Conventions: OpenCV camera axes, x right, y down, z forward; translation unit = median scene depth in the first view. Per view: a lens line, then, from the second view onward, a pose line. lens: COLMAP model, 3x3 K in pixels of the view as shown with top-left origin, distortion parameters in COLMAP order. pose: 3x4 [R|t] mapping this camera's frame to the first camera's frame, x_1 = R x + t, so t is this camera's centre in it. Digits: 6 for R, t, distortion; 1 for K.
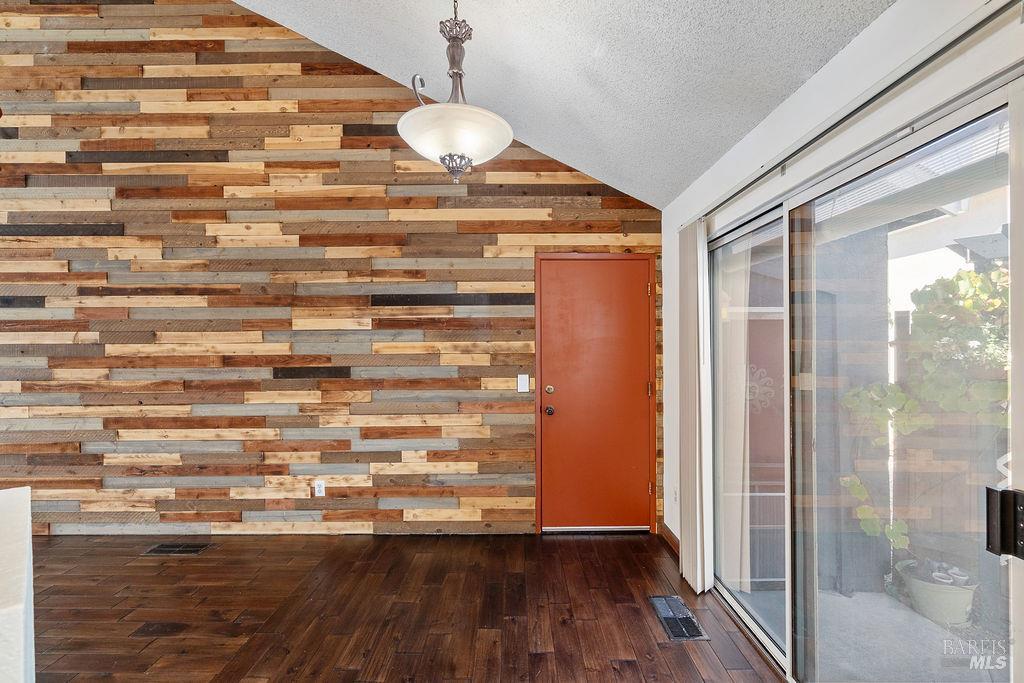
lens RADIAL K [[463.5, 0, 513.9], [0, 463.5, 347.4], [0, 0, 1]] dist [-0.003572, 0.001356]
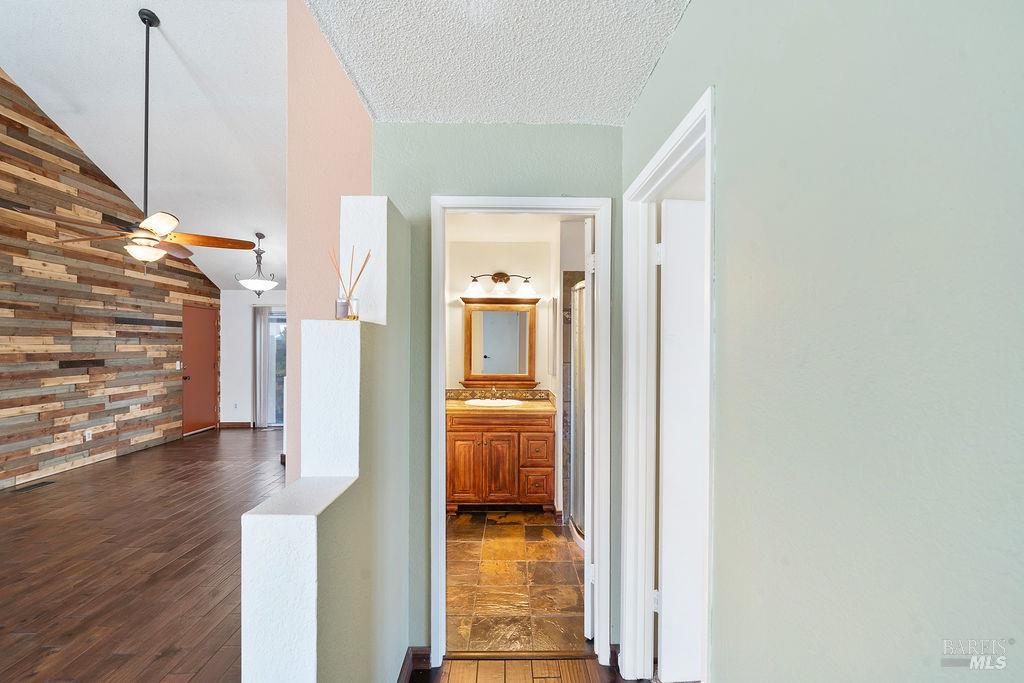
lens RADIAL K [[463.5, 0, 514.9], [0, 463.5, 346.2], [0, 0, 1]] dist [-0.003572, 0.001356]
pose [[-0.028457, 0.004732, 0.999584, -2.061509], [-0.000629, 0.999989, -0.004752, 0.001582], [-0.999595, -0.000764, -0.028454, -0.428460]]
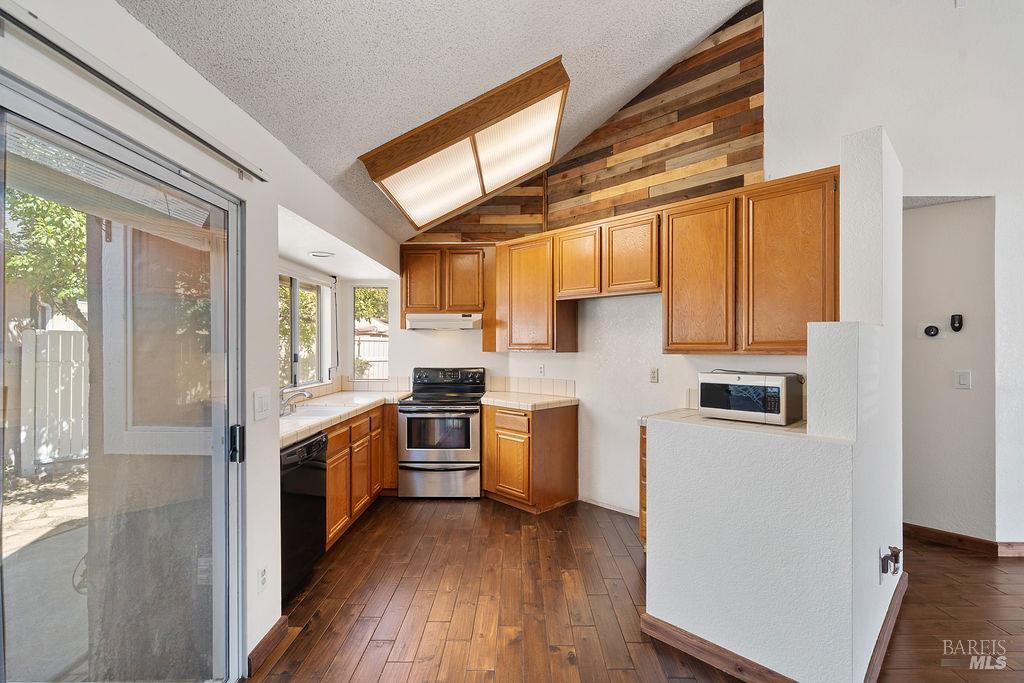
lens RADIAL K [[463.5, 0, 512.3], [0, 463.5, 346.5], [0, 0, 1]] dist [-0.003572, 0.001356]
pose [[-0.999927, 0.004992, 0.011047, -0.012521], [0.005017, 0.999985, 0.002231, -0.002485], [-0.011035, 0.002286, -0.999936, 0.845306]]
